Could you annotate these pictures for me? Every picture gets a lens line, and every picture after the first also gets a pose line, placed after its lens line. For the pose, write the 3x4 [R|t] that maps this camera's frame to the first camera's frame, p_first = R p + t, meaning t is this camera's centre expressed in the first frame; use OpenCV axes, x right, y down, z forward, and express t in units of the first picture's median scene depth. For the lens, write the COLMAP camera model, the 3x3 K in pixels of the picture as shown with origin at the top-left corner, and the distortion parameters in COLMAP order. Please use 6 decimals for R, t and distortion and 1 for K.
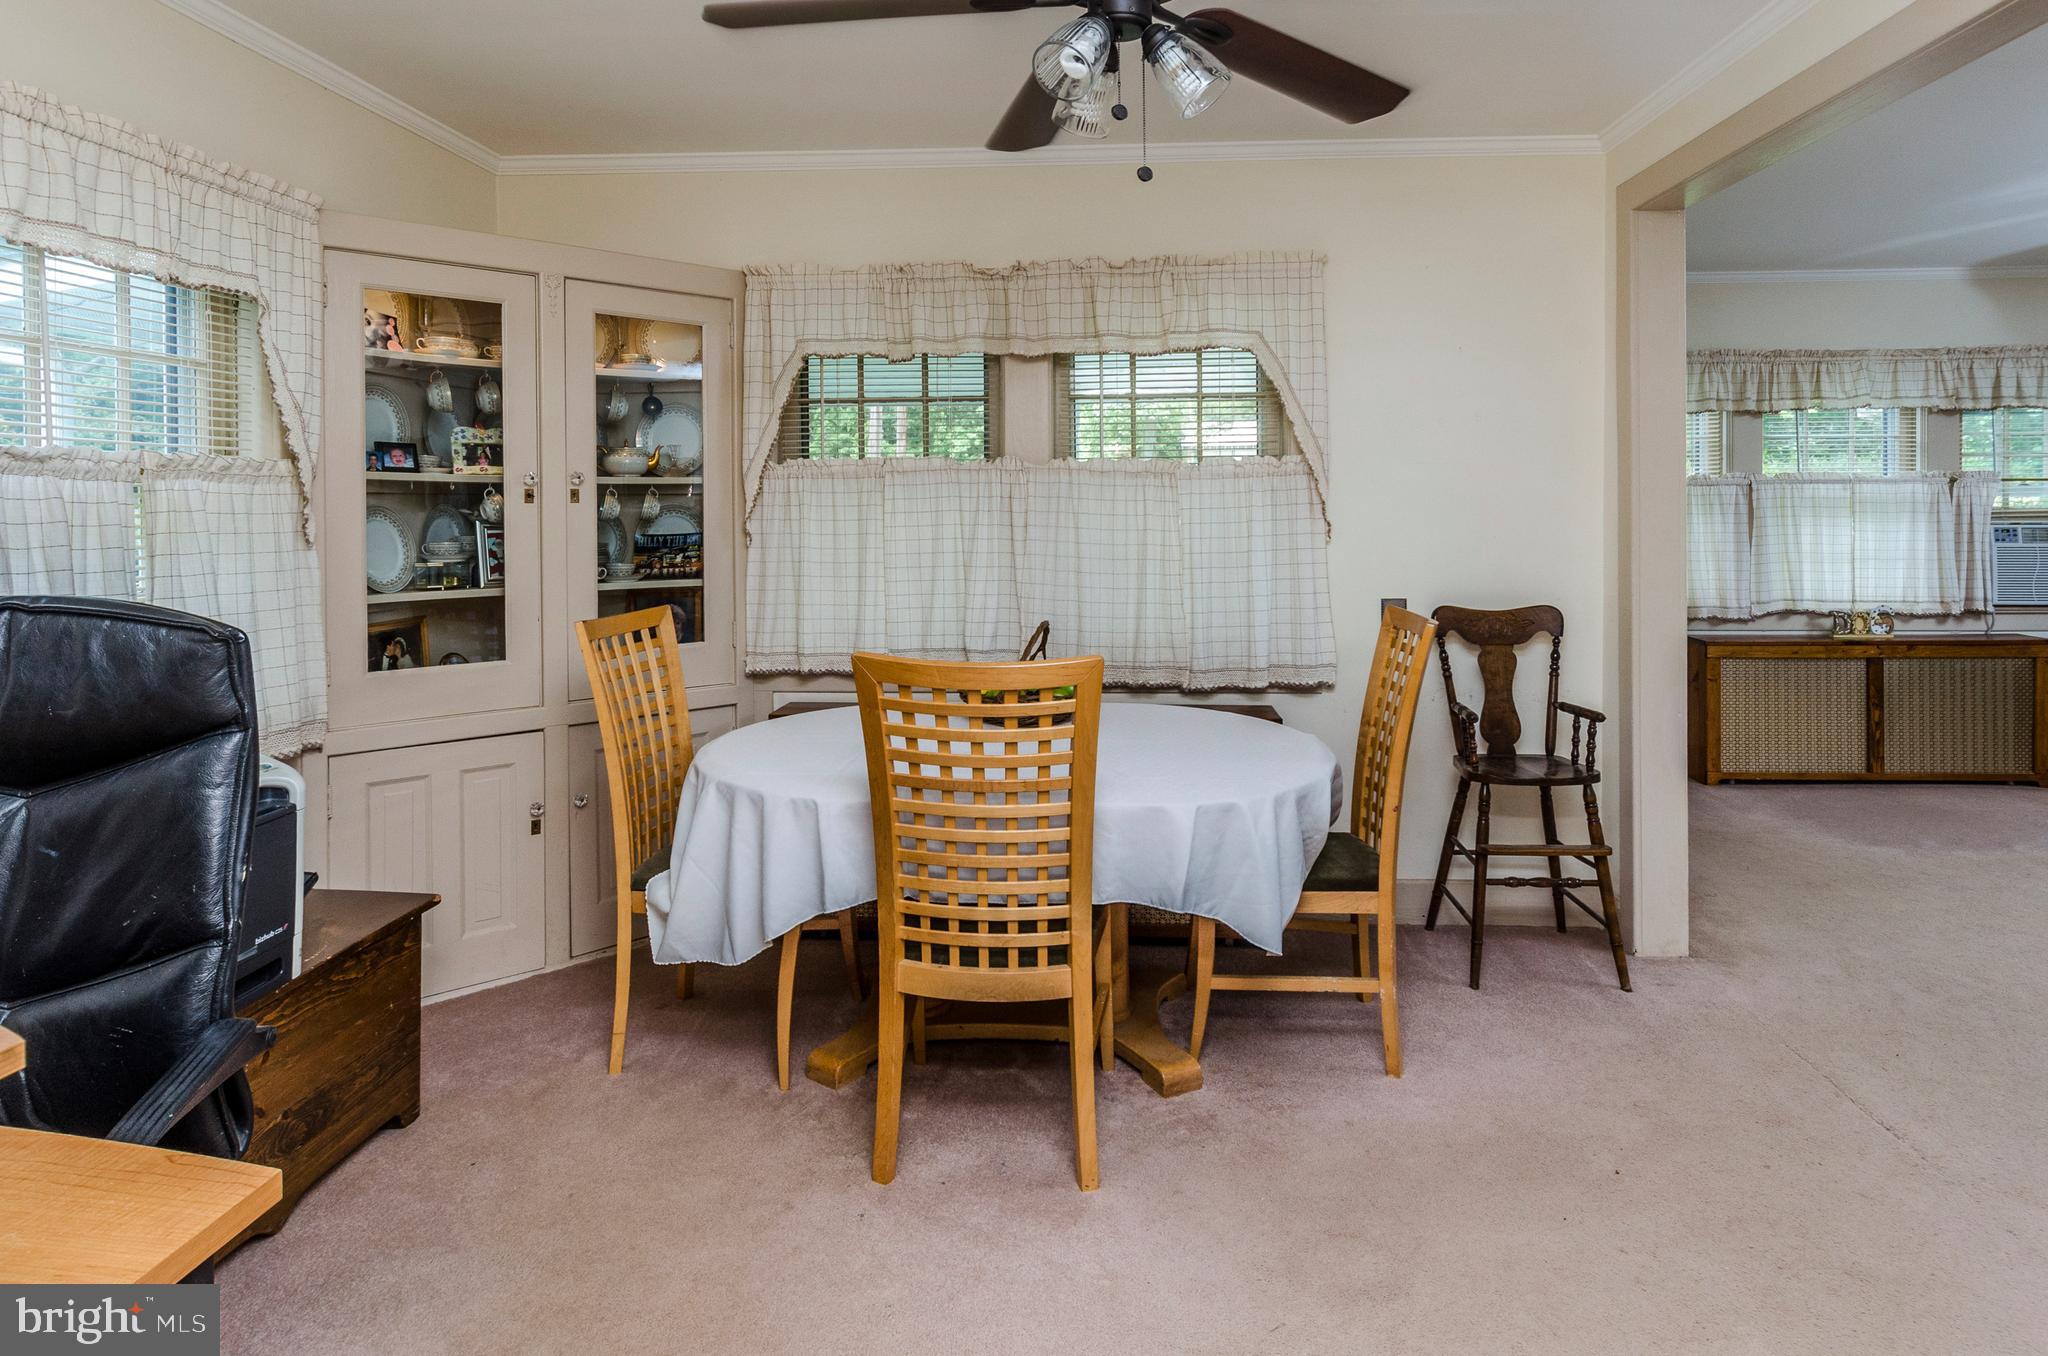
lens RADIAL K [[1123.8, 0, 1029.1], [0, 1123.8, 519.5], [0, 0, 1]] dist [-0.002097, -0.000128]
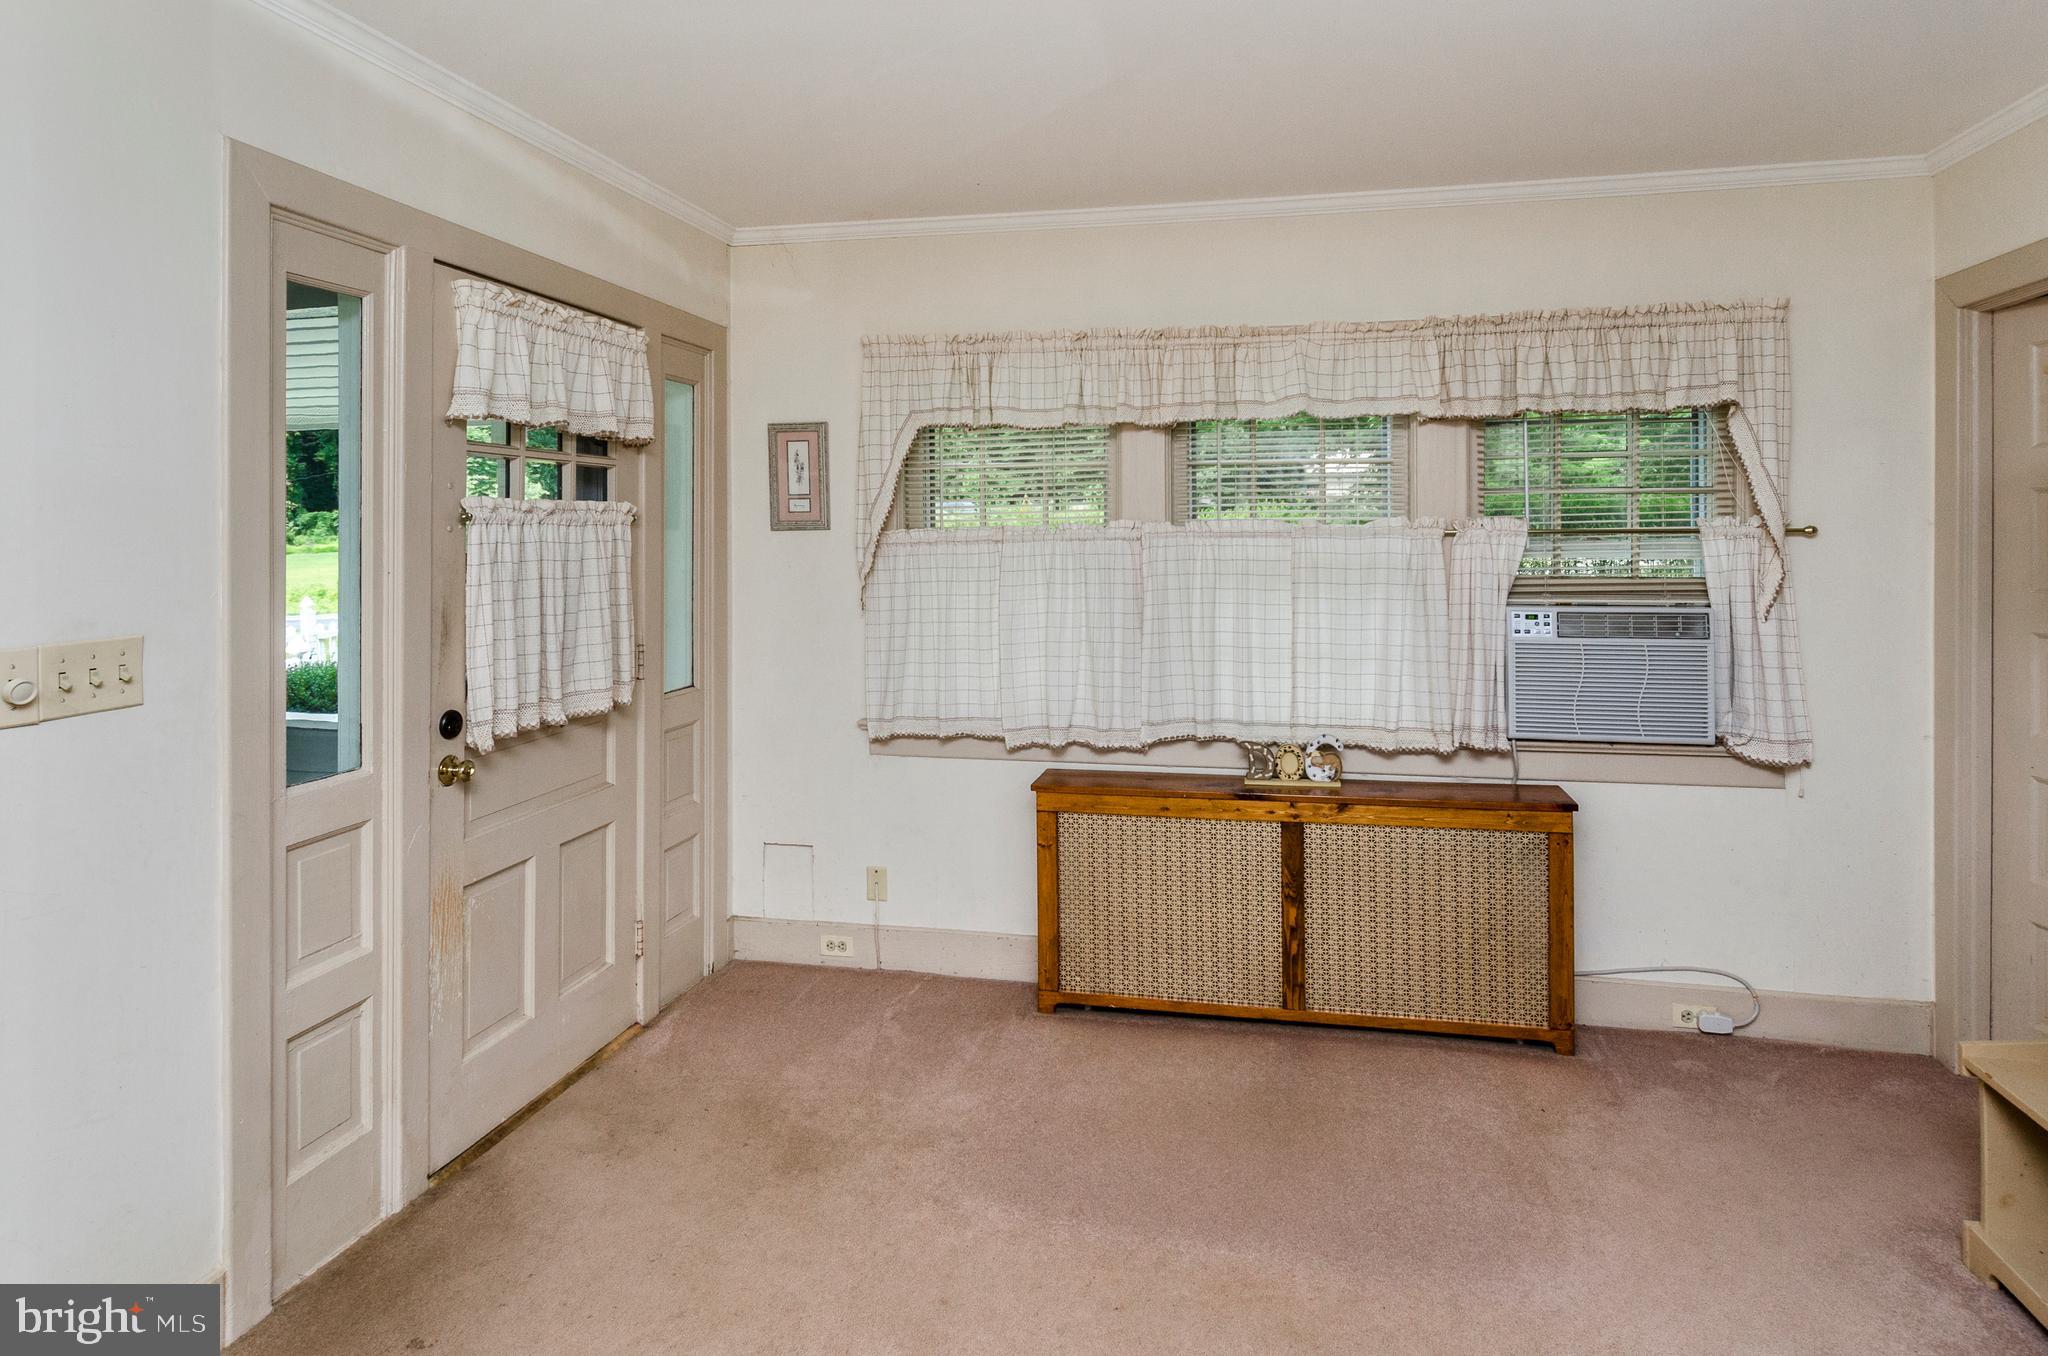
lens RADIAL K [[1123.8, 0, 1029.1], [0, 1123.8, 519.5], [0, 0, 1]] dist [-0.002097, -0.000128]
pose [[0.992591, 0.002041, -0.121485, 1.142124], [-0.004974, 0.999703, -0.023852, -0.045309], [0.121401, 0.024279, 0.992307, 0.613309]]
